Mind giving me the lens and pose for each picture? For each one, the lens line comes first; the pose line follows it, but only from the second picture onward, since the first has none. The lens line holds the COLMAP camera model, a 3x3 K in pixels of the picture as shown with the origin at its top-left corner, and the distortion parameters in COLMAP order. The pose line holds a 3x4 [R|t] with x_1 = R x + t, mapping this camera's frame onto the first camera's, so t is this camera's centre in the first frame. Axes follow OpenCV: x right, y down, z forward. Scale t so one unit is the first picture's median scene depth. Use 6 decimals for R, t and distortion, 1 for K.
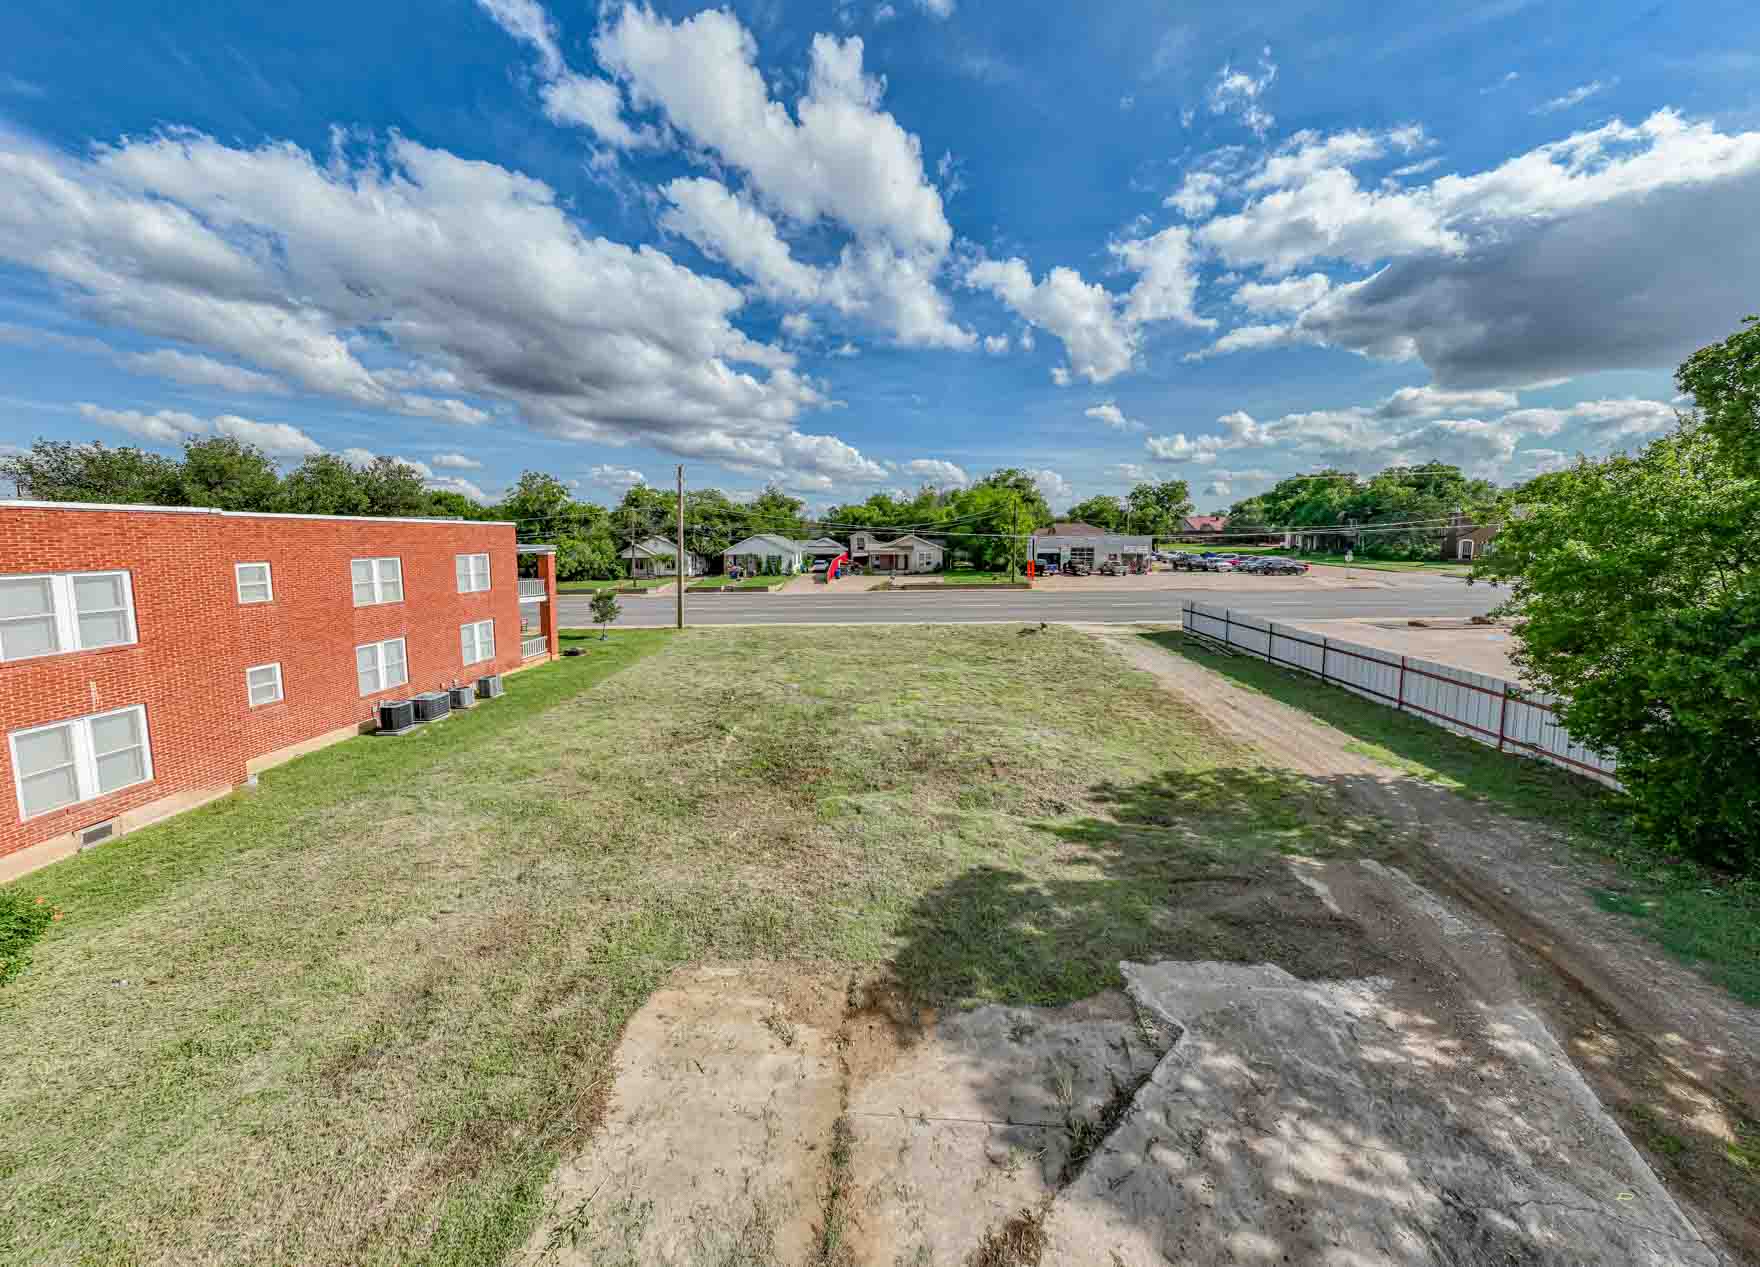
lens RADIAL K [[554.2, 0, 879.1], [0, 554.2, 578.1], [0, 0, 1]] dist [0.013740, -0.000012]
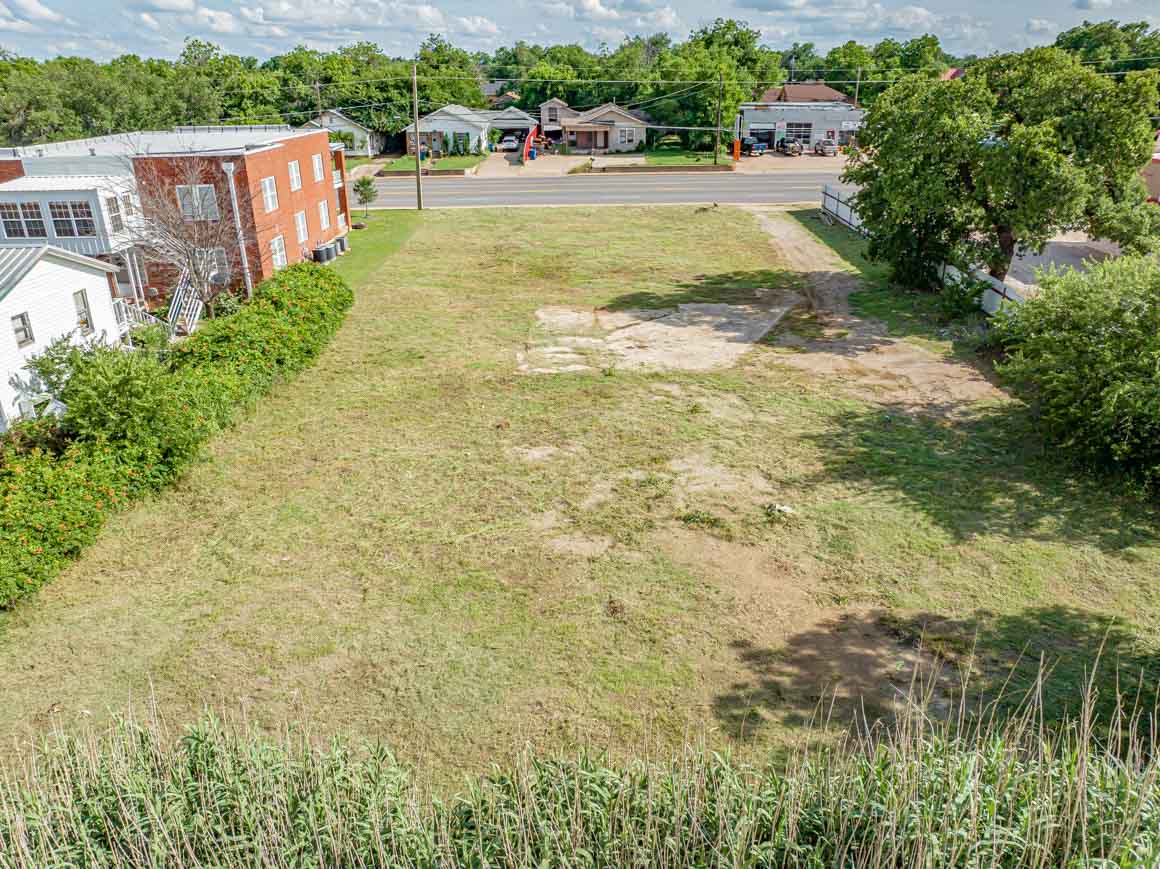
lens RADIAL K [[818.8, 0, 580.0], [0, 818.8, 434.5], [0, 0, 1]] dist [-0.040410, -0.000380]
pose [[0.999705, -0.009806, 0.022233, -0.028905], [0.001778, 0.942025, 0.335537, -0.021537], [-0.024235, -0.335398, 0.941765, -0.427183]]
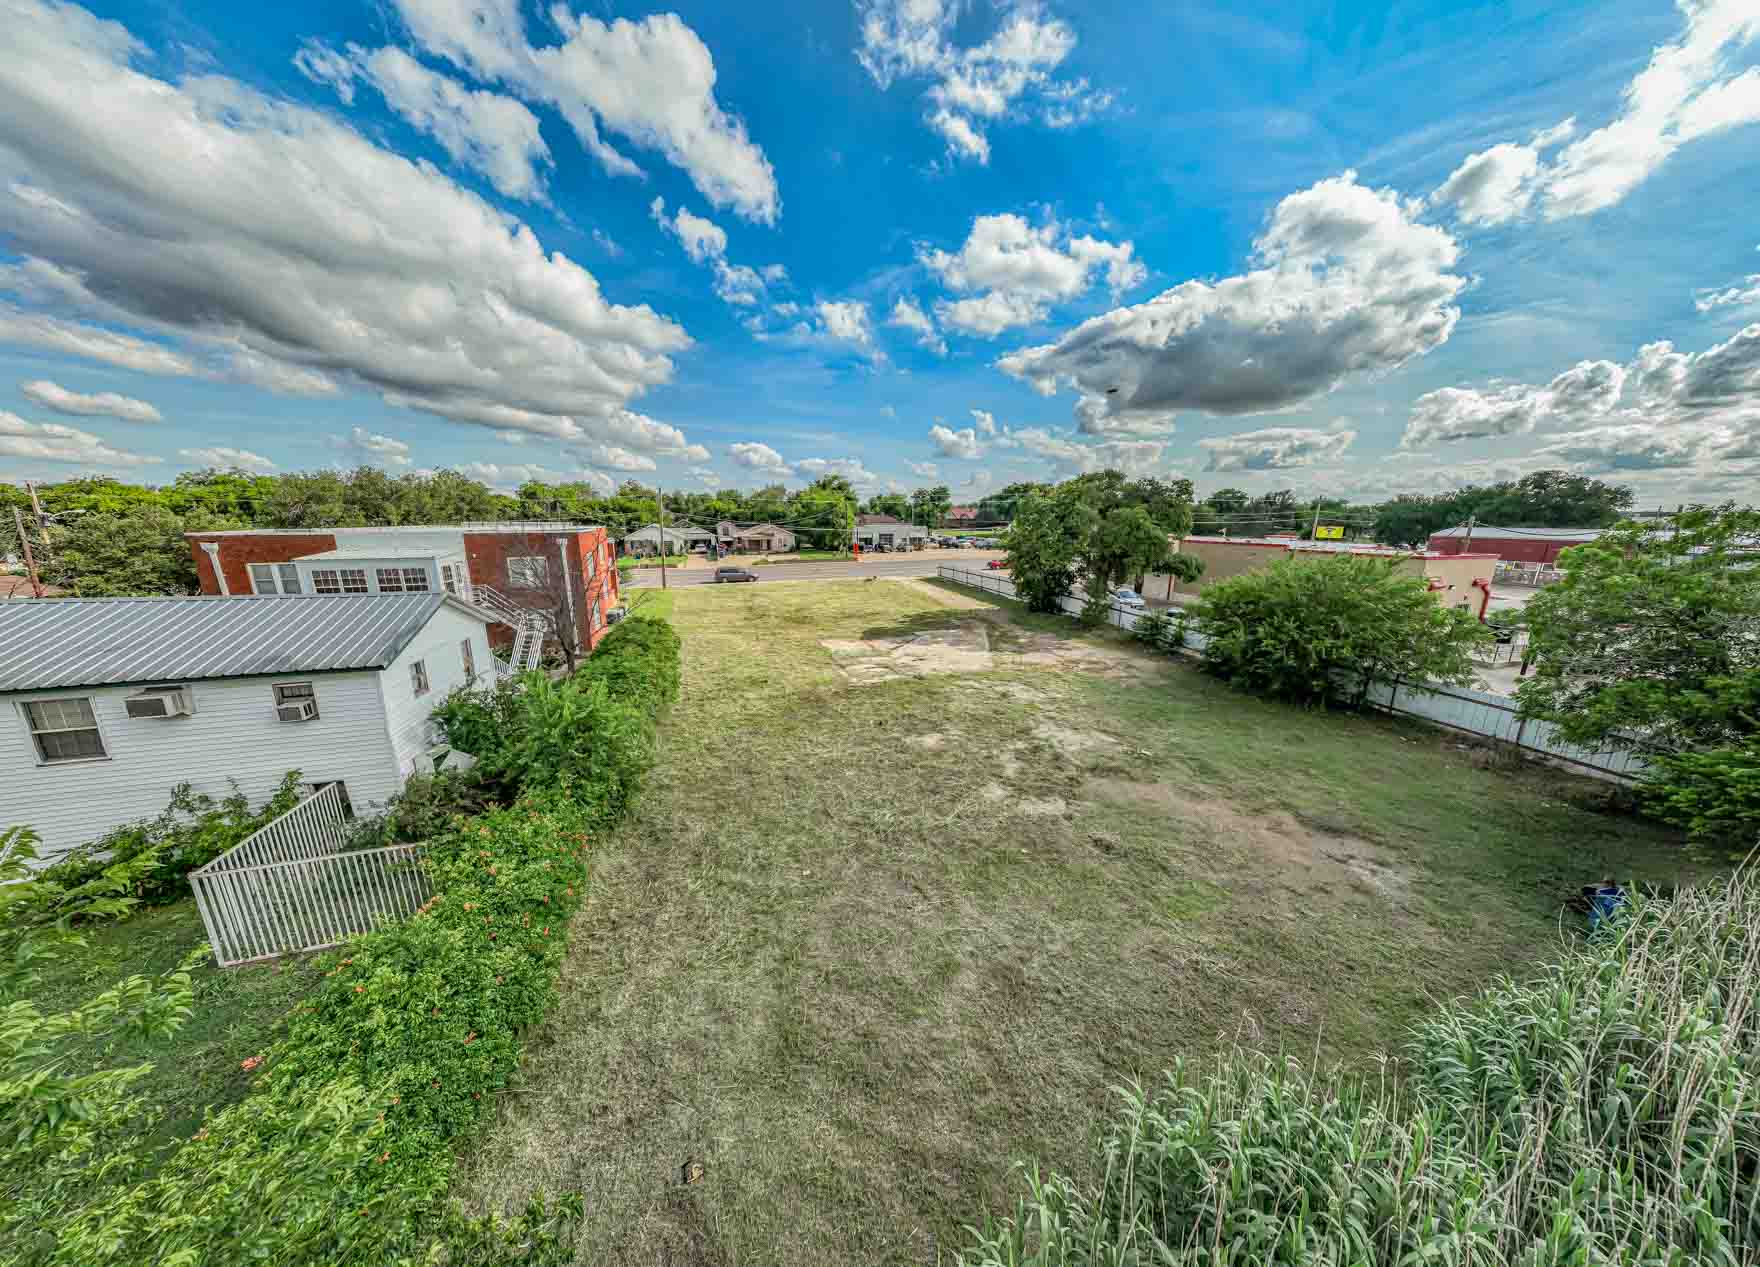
lens RADIAL K [[515.4, 0, 880.0], [0, 515.4, 633.5], [0, 0, 1]] dist [0.000088, -0.000033]
pose [[0.936379, -0.071632, 0.343604, -0.152732], [0.021423, 0.988792, 0.147753, 0.006369], [-0.350337, -0.130991, 0.927419, -0.337492]]
